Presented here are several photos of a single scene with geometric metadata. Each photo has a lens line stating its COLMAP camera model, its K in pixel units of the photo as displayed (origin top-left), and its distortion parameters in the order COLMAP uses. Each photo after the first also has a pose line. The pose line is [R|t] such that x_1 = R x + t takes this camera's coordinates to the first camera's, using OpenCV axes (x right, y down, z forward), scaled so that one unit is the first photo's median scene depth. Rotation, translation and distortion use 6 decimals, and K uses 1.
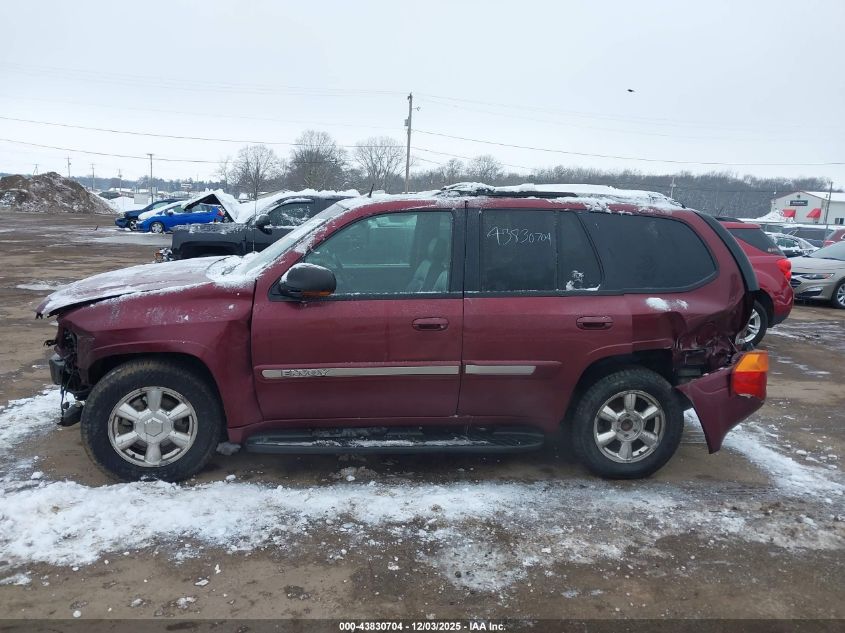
lens RADIAL K [[672.5, 0, 422.5], [0, 672.5, 298.0], [0, 0, 1]] dist [0.019004, -0.012624]
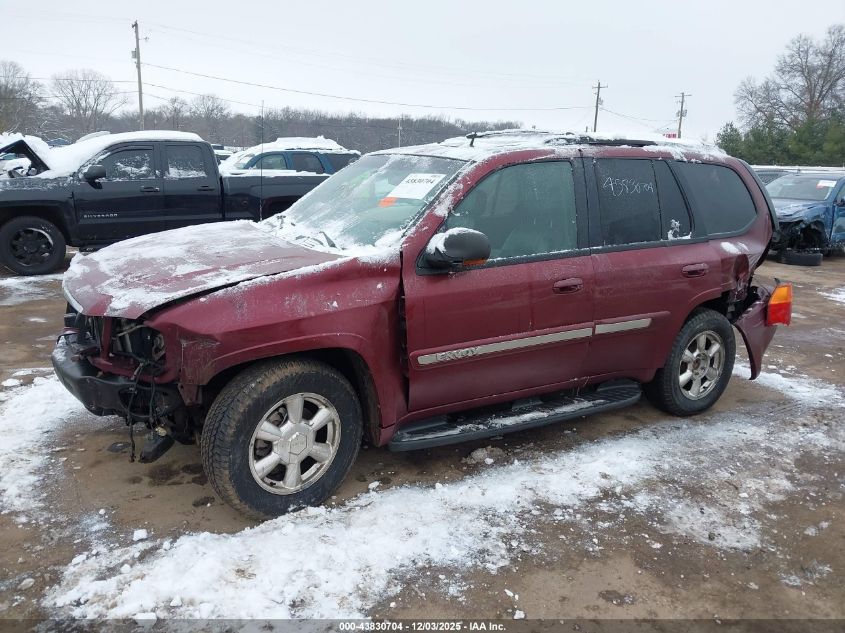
lens RADIAL K [[672.5, 0, 422.5], [0, 672.5, 298.0], [0, 0, 1]] dist [0.019004, -0.012624]
pose [[0.922250, -0.092340, 0.375403, -0.528873], [0.060960, 0.993642, 0.094651, -0.044989], [-0.381756, -0.064407, 0.922016, 0.214144]]
